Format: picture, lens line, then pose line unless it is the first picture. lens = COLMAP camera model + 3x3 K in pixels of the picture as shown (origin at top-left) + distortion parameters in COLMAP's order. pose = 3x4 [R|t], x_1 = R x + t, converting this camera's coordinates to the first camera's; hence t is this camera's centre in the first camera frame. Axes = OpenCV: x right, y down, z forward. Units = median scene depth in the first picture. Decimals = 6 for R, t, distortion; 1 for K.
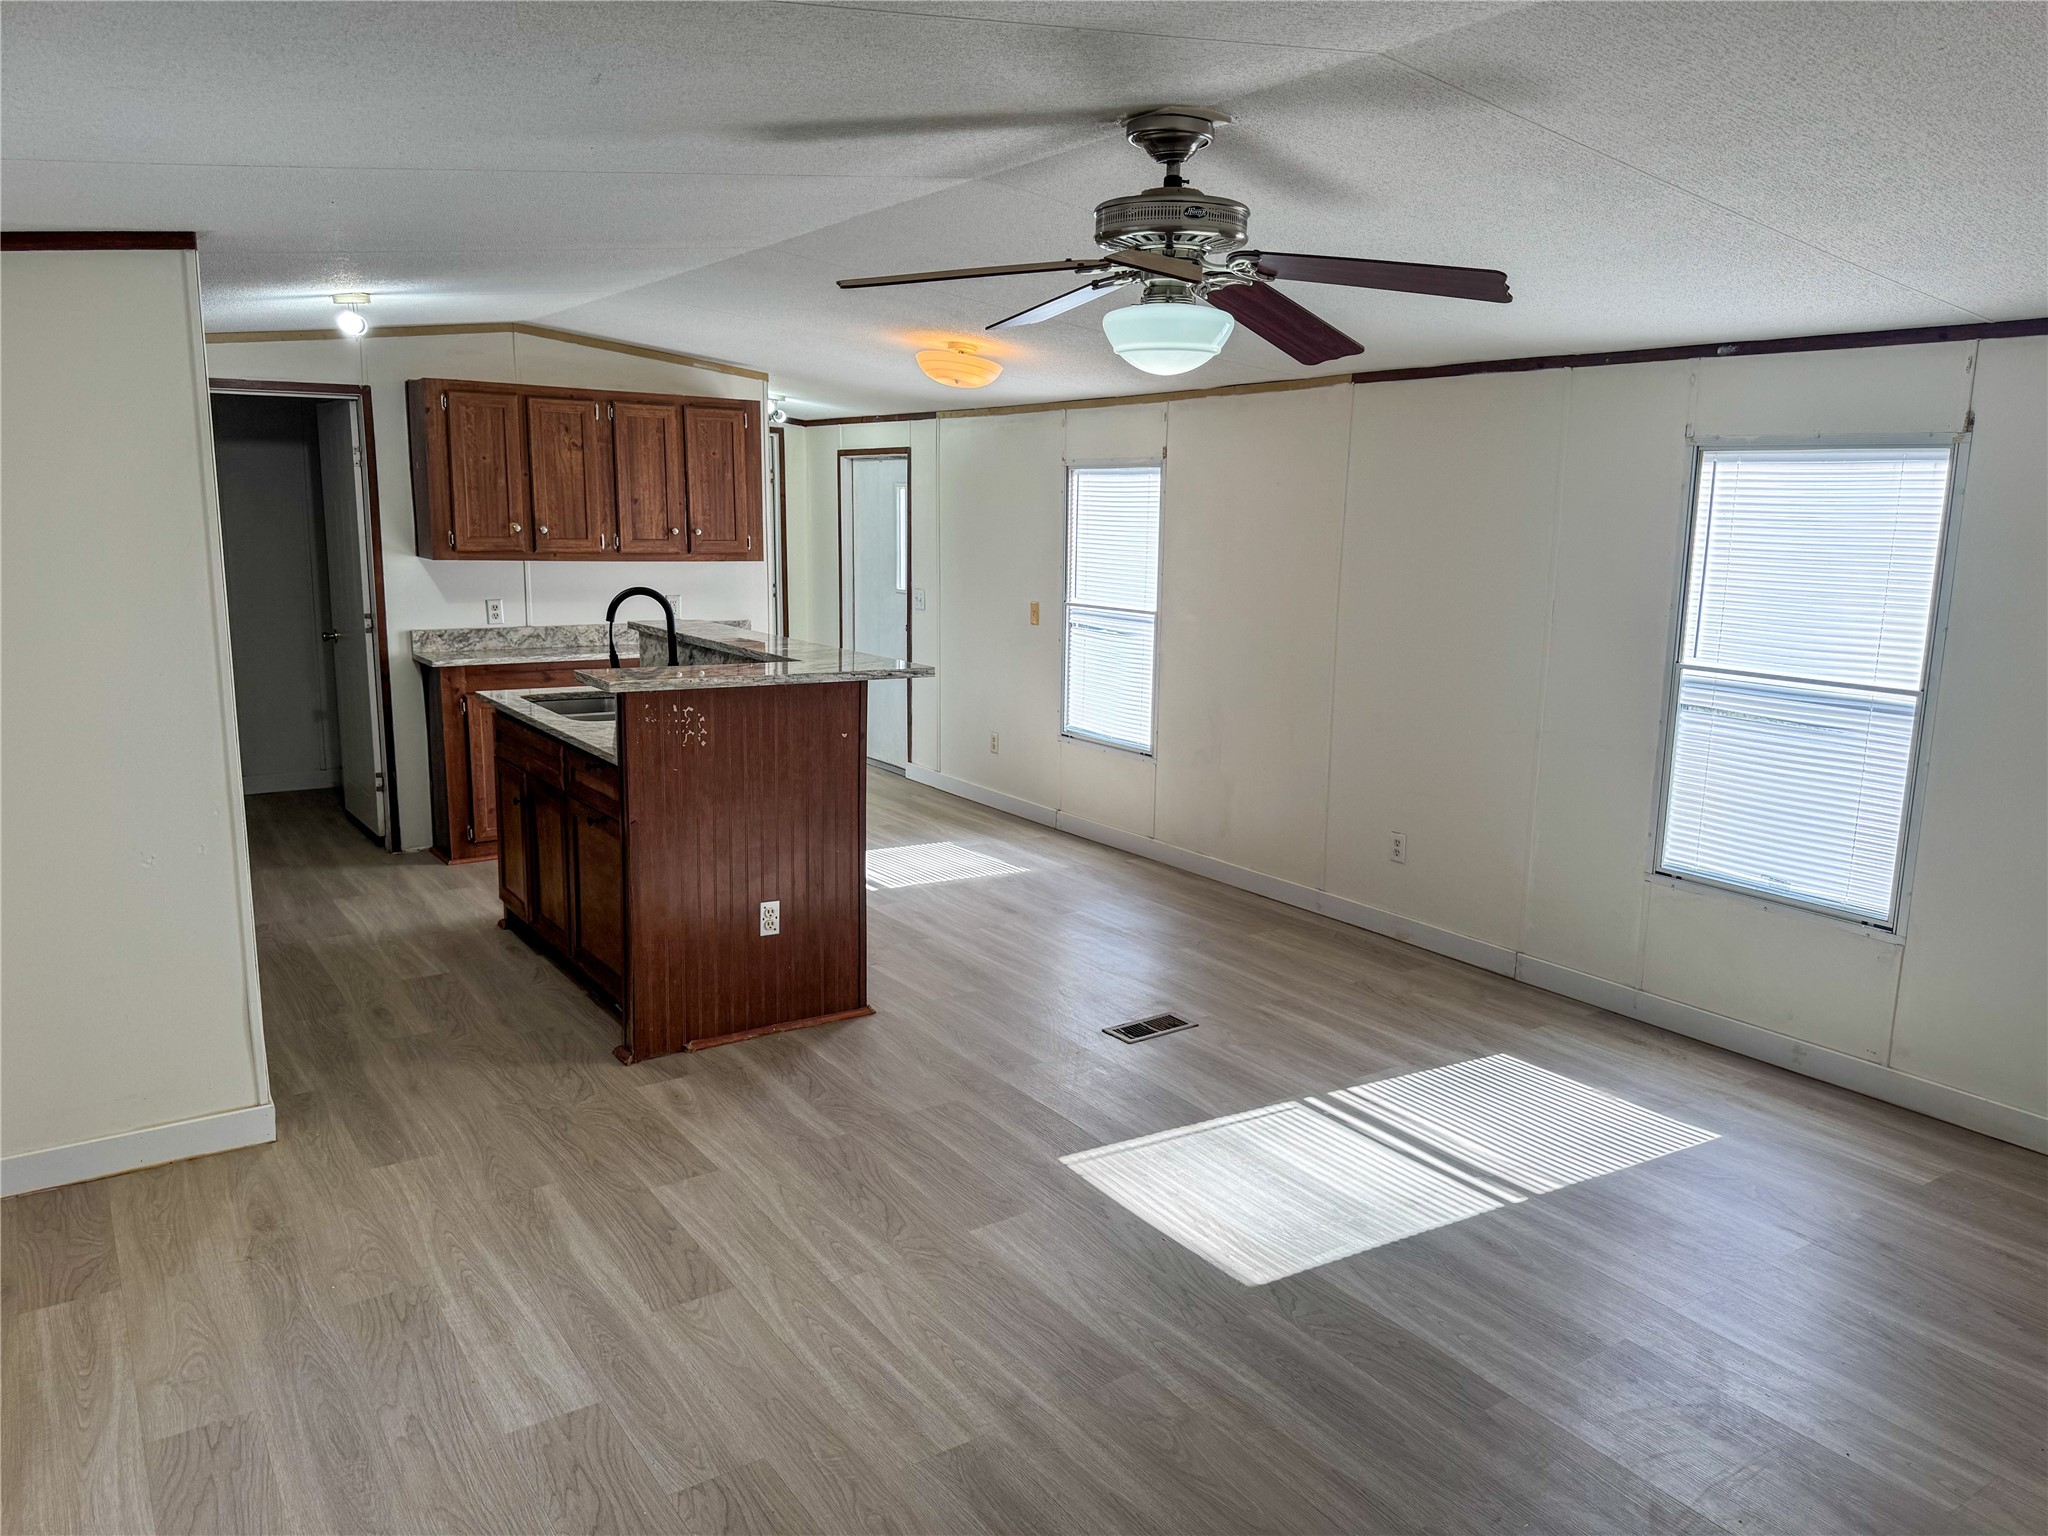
lens RADIAL K [[1442.9, 0, 1015.2], [0, 1442.9, 770.5], [0, 0, 1]] dist [0.081284, -0.103867]
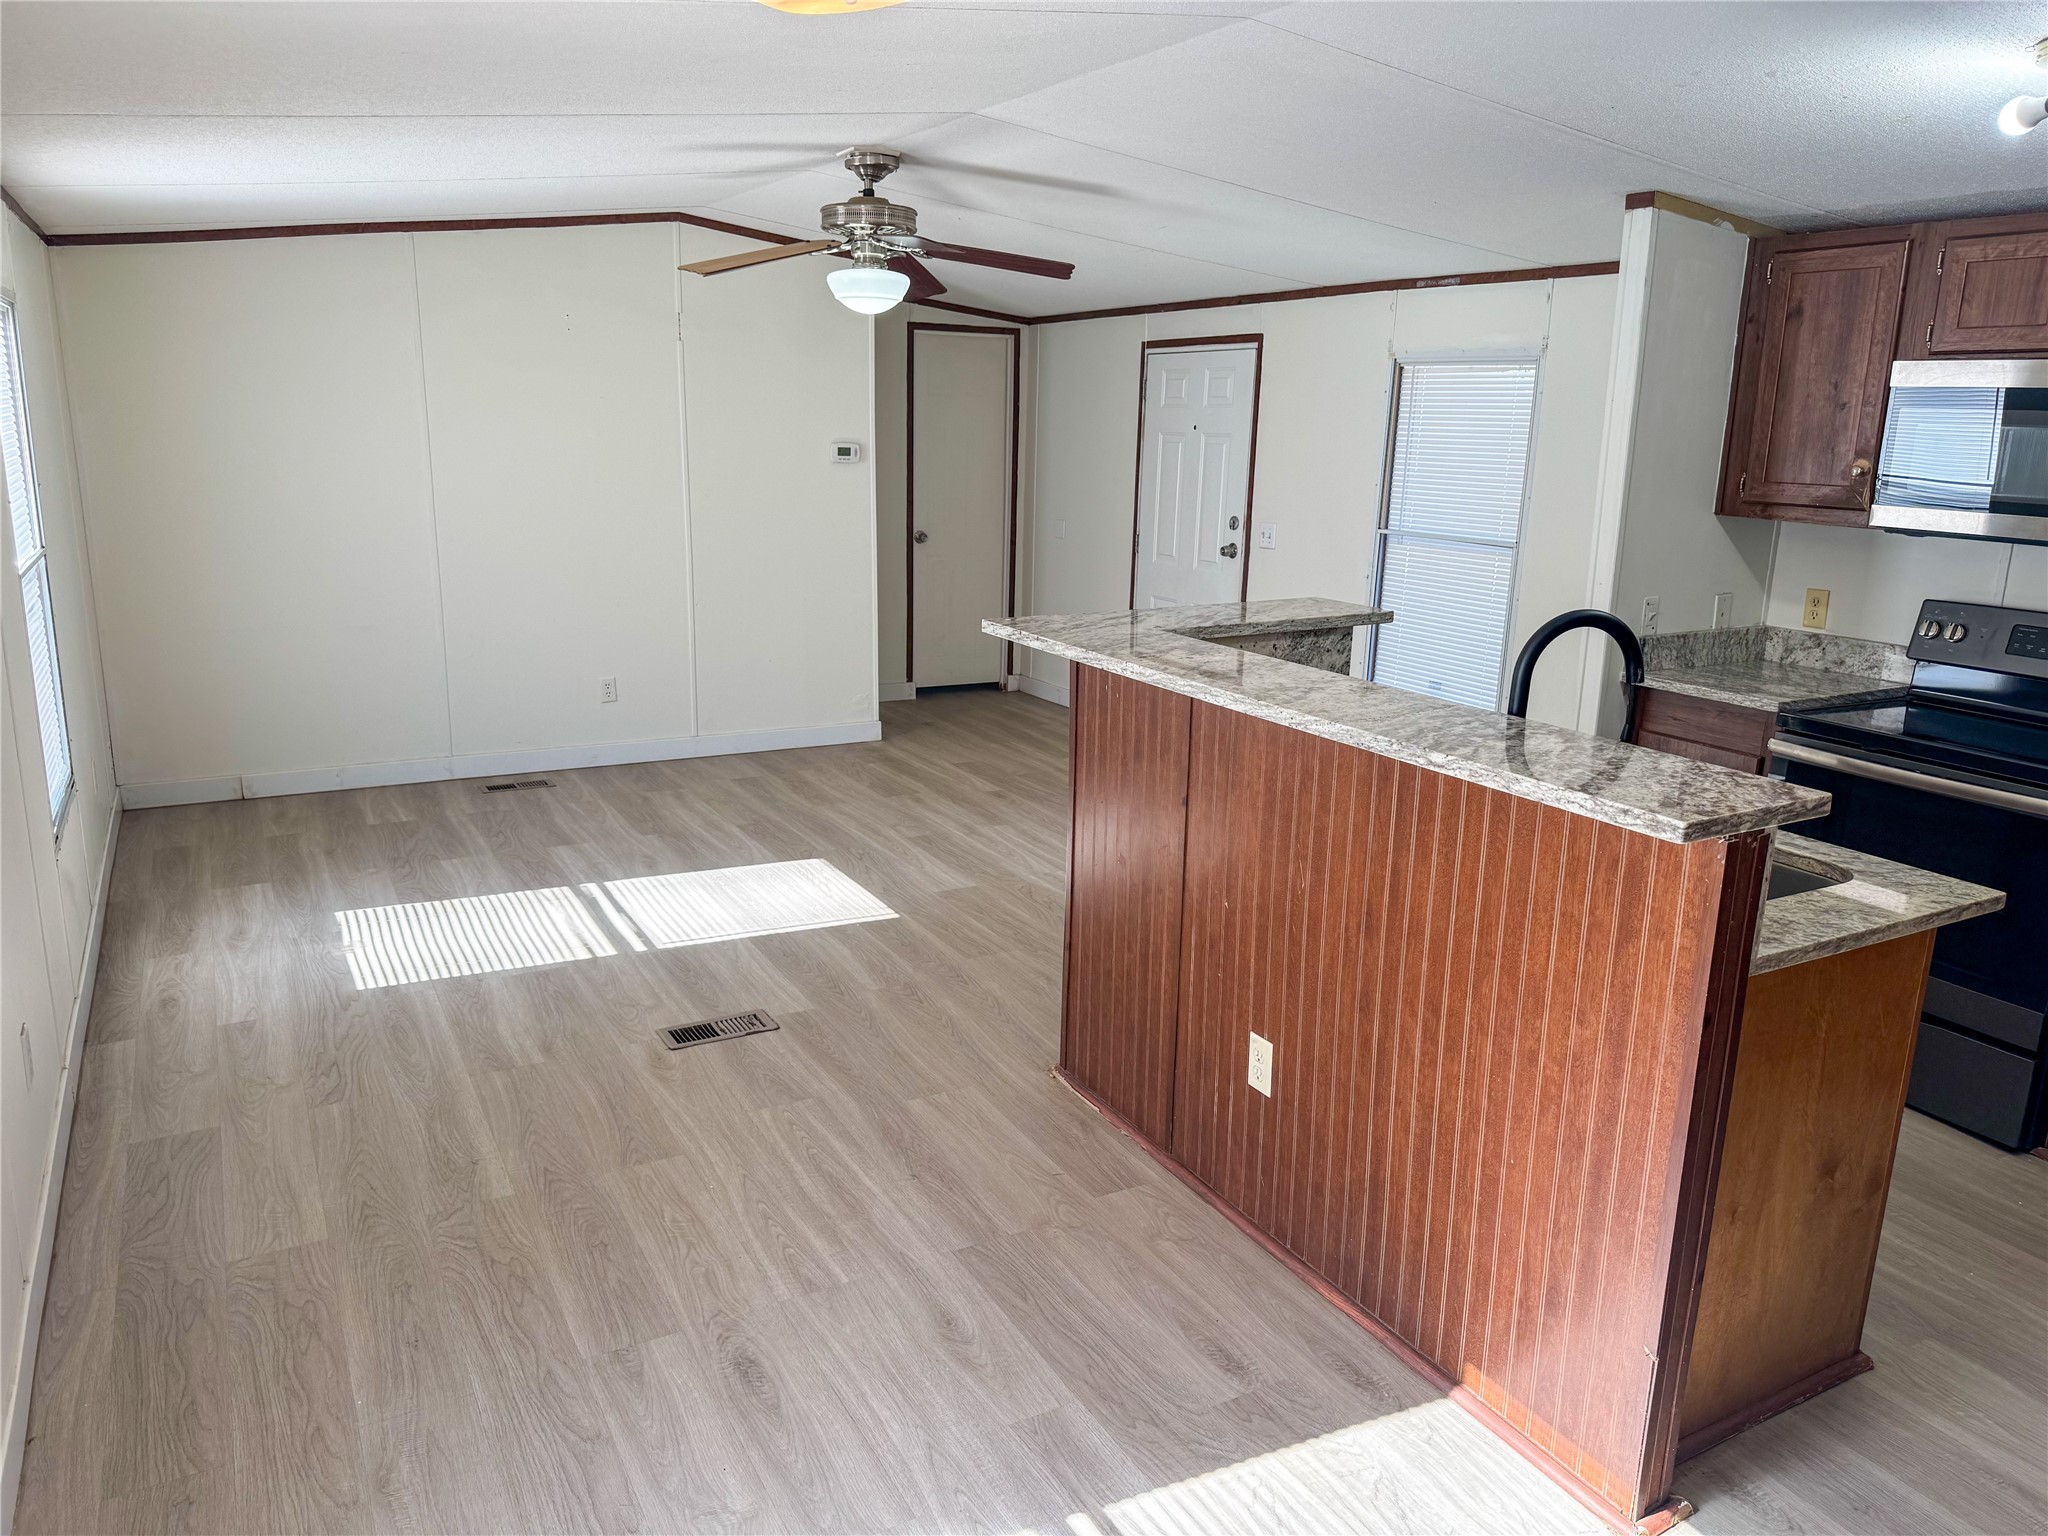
lens RADIAL K [[1425.4, 0, 1036.8], [0, 1425.4, 777.4], [0, 0, 1]] dist [0.105170, -0.147927]
pose [[-0.996169, -0.054773, 0.068164, -0.149126], [-0.020966, 0.906390, 0.421922, -0.331797], [-0.084893, 0.418876, -0.904066, 1.805852]]
